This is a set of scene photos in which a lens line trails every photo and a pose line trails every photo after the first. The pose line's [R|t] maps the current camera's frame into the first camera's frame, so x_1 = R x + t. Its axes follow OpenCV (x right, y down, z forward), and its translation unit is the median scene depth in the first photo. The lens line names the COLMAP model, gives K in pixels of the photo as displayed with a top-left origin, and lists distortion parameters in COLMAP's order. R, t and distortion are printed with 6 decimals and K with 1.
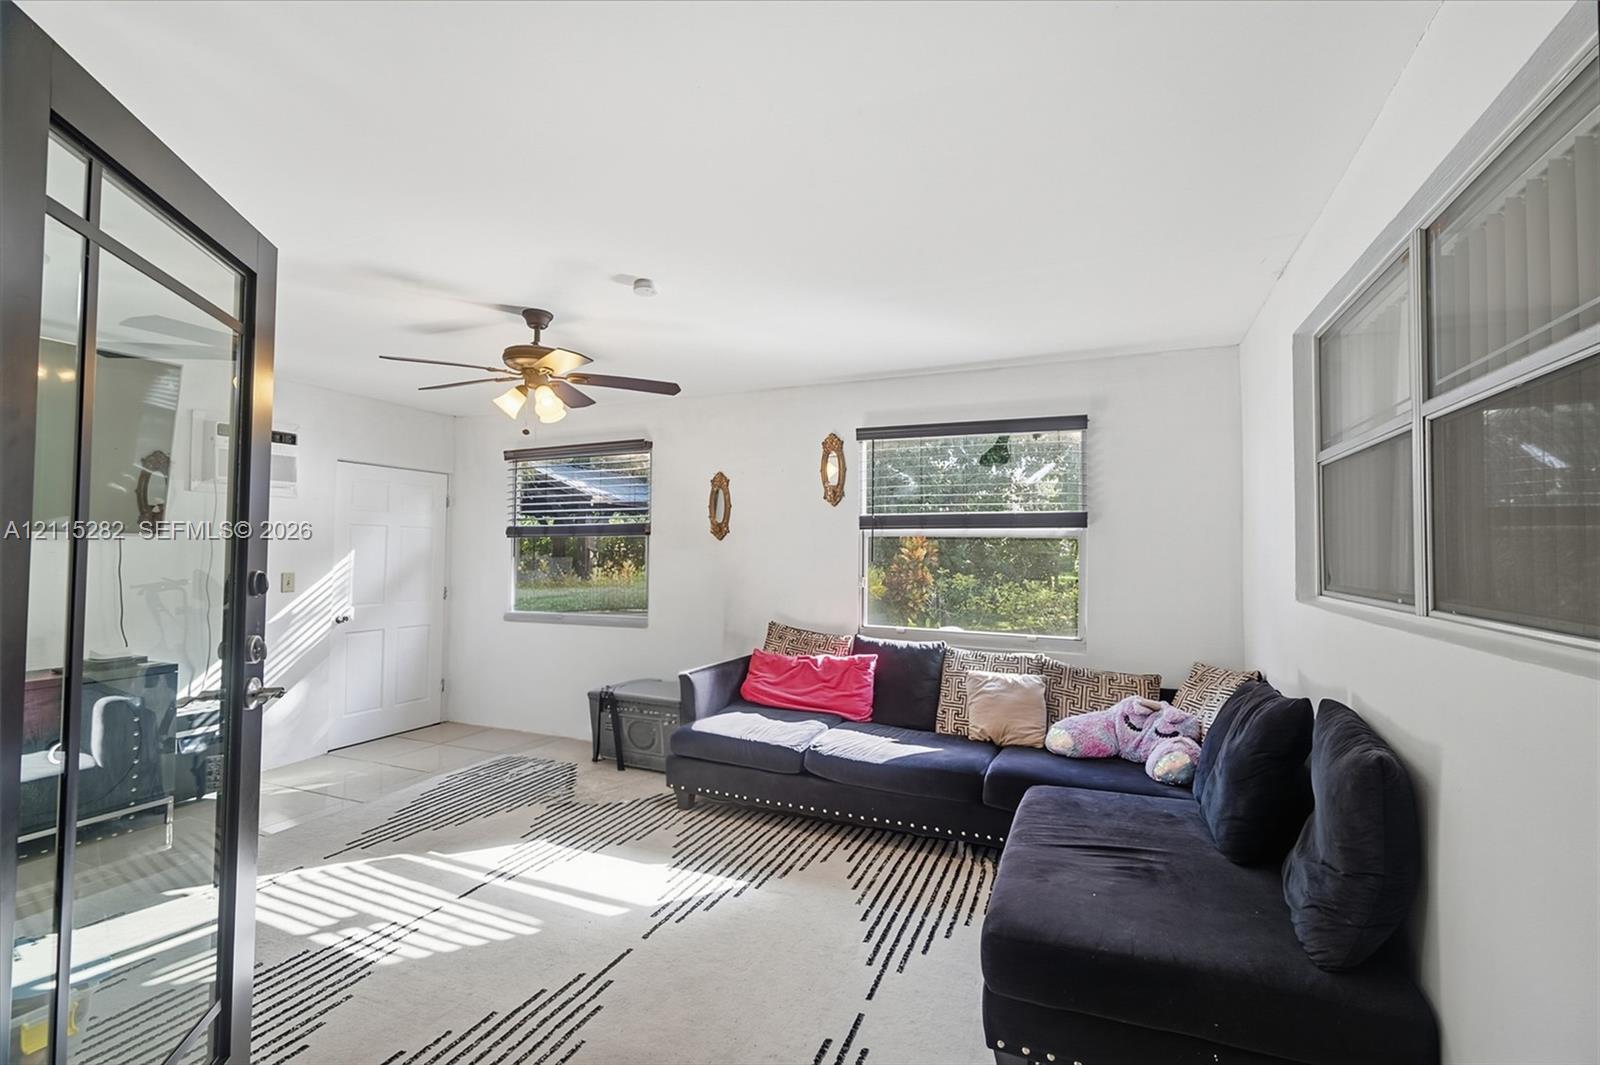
lens RADIAL K [[714.3, 0, 804.9], [0, 714.3, 529.0], [0, 0, 1]] dist [-0.002509, 0.001244]
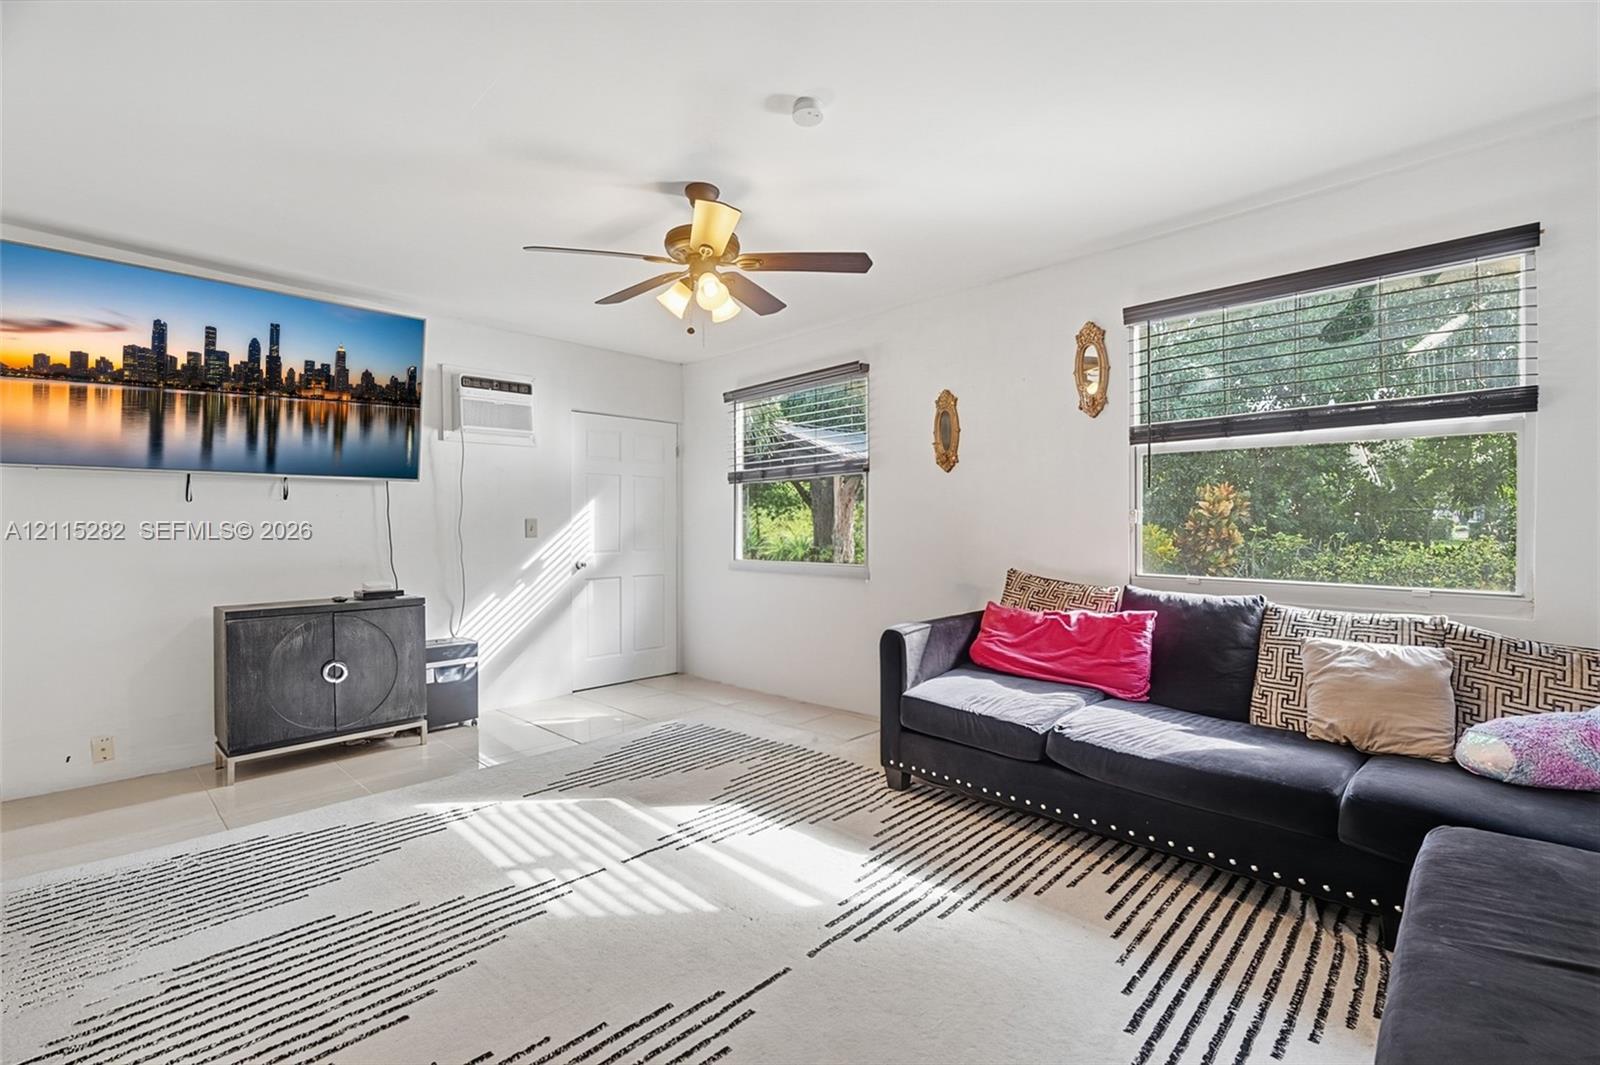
lens RADIAL K [[714.3, 0, 804.9], [0, 714.3, 529.0], [0, 0, 1]] dist [-0.002509, 0.001244]
pose [[0.931415, -0.011747, -0.363768, 0.037502], [0.025155, 0.999167, 0.032144, 0.067775], [0.363088, -0.039090, 0.930935, 0.221167]]
